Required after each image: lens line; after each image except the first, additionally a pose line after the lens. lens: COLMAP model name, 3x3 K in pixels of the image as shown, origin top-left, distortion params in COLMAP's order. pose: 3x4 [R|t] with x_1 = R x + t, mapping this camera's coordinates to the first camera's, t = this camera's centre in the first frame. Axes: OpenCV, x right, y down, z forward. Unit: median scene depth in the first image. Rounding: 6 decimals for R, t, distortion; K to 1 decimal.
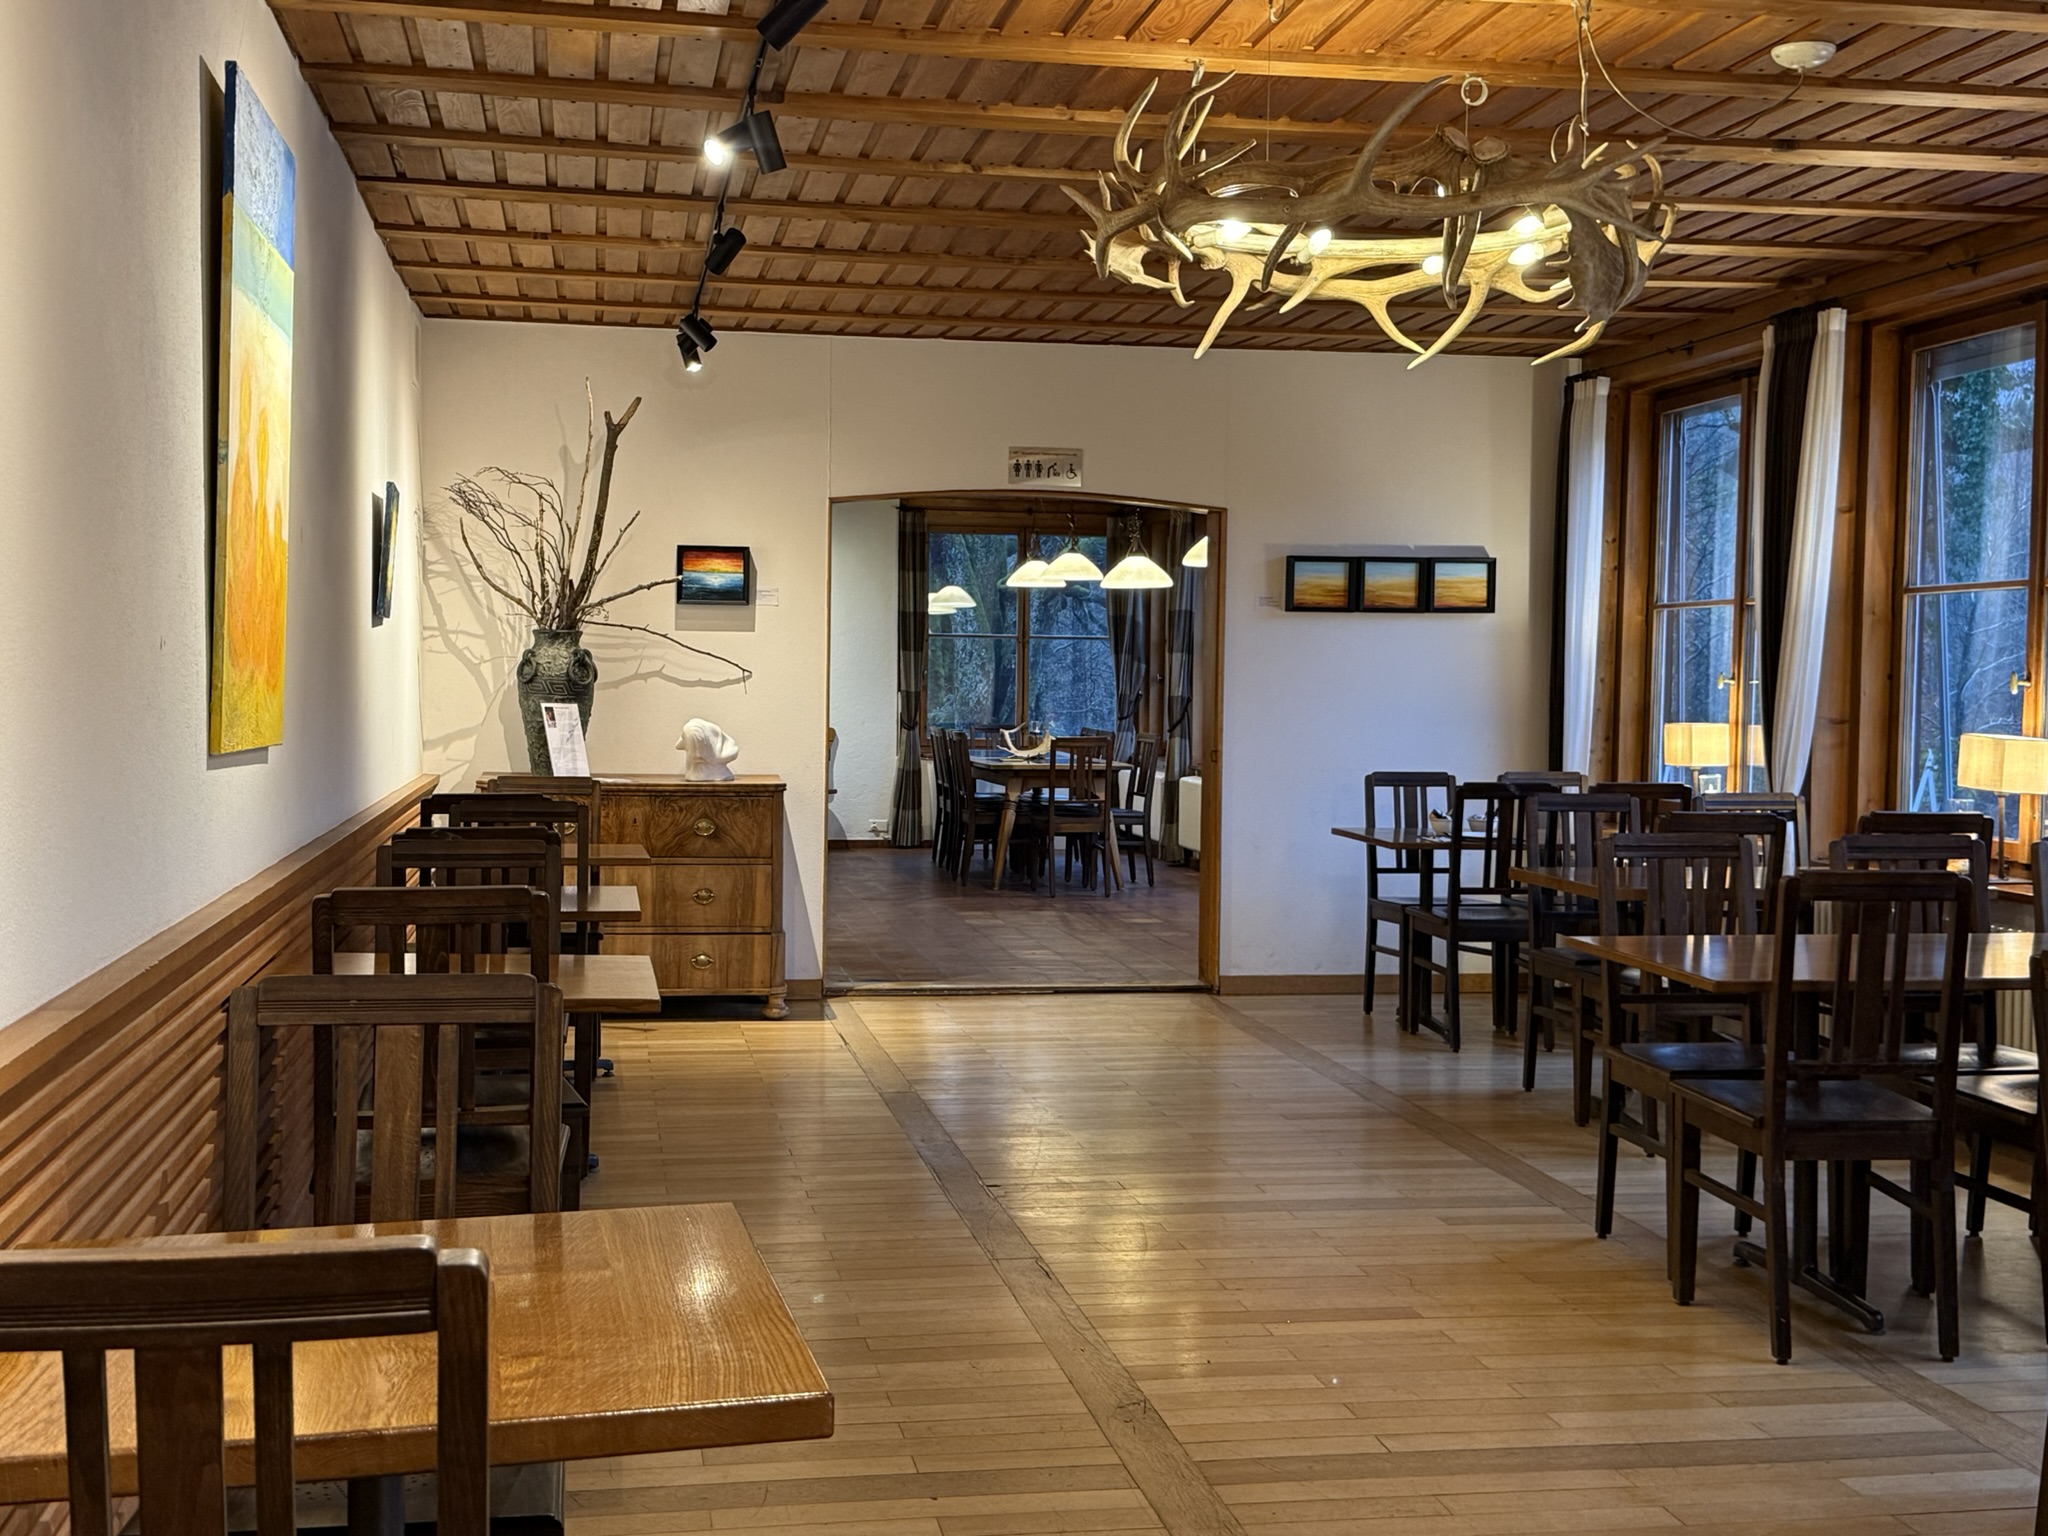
lens RADIAL K [[2544.4, 0, 1022.2], [0, 2544.4, 780.4], [0, 0, 1]] dist [0.115342, 0.000000]
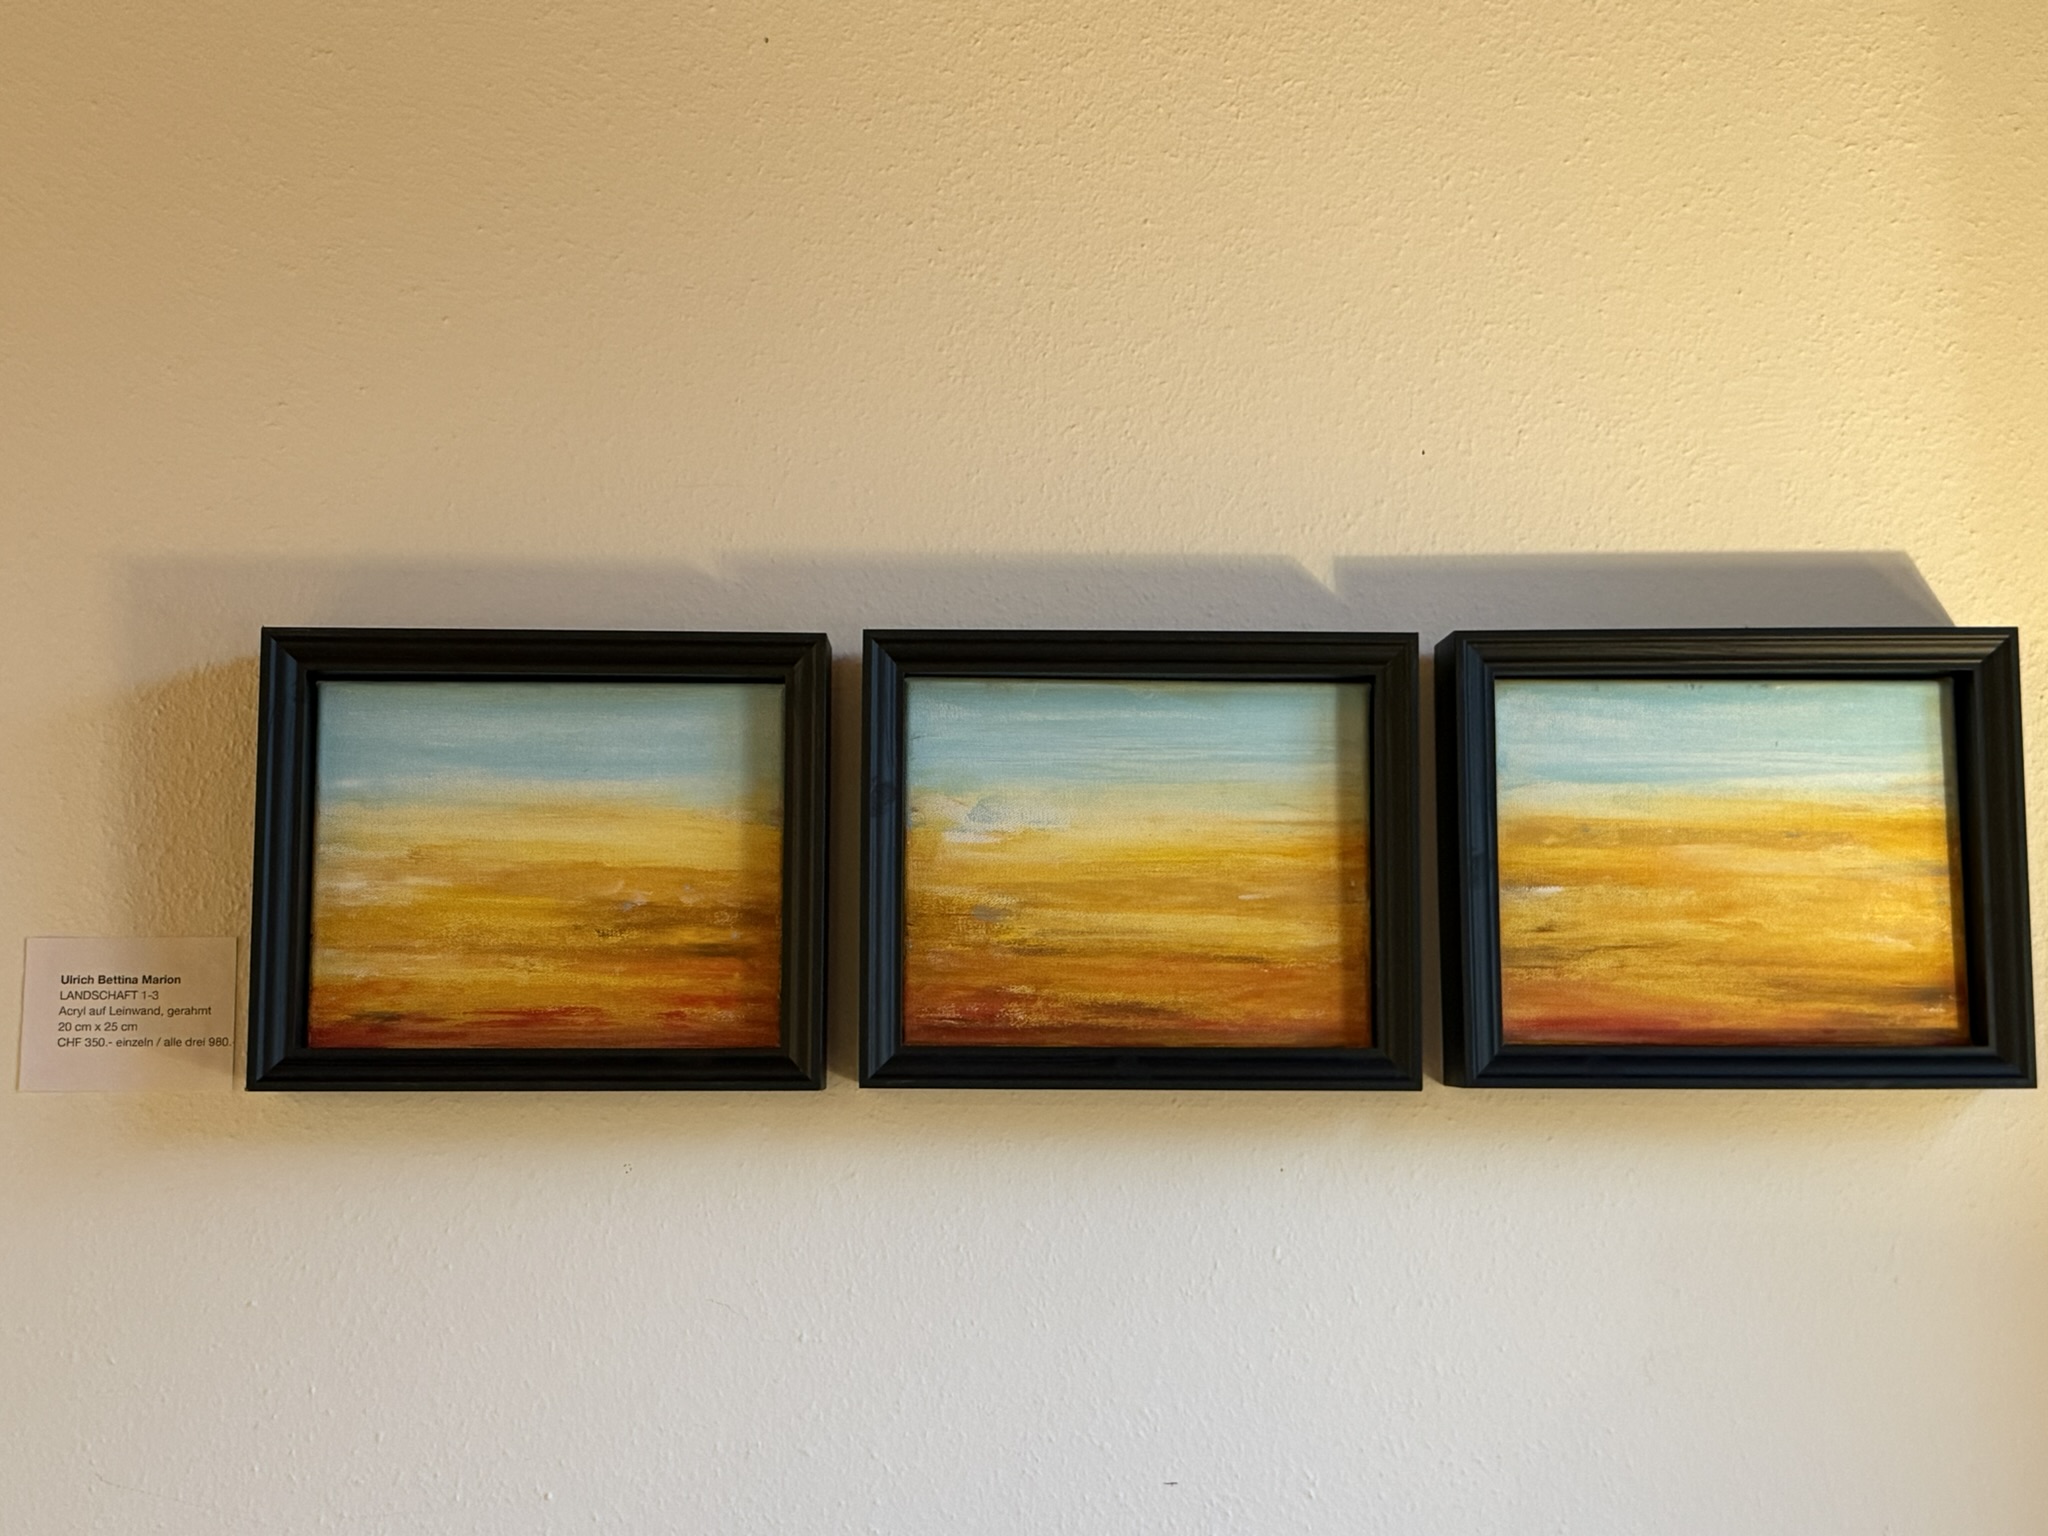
lens RADIAL K [[2799.1, 0, 1024.2], [0, 2799.1, 764.2], [0, 0, 1]] dist [0.130000, 0.000000]
pose [[0.988810, -0.023892, -0.147258, 0.159872], [0.001608, 0.988741, -0.149625, -0.061143], [0.149175, 0.147714, 0.977715, 0.868473]]
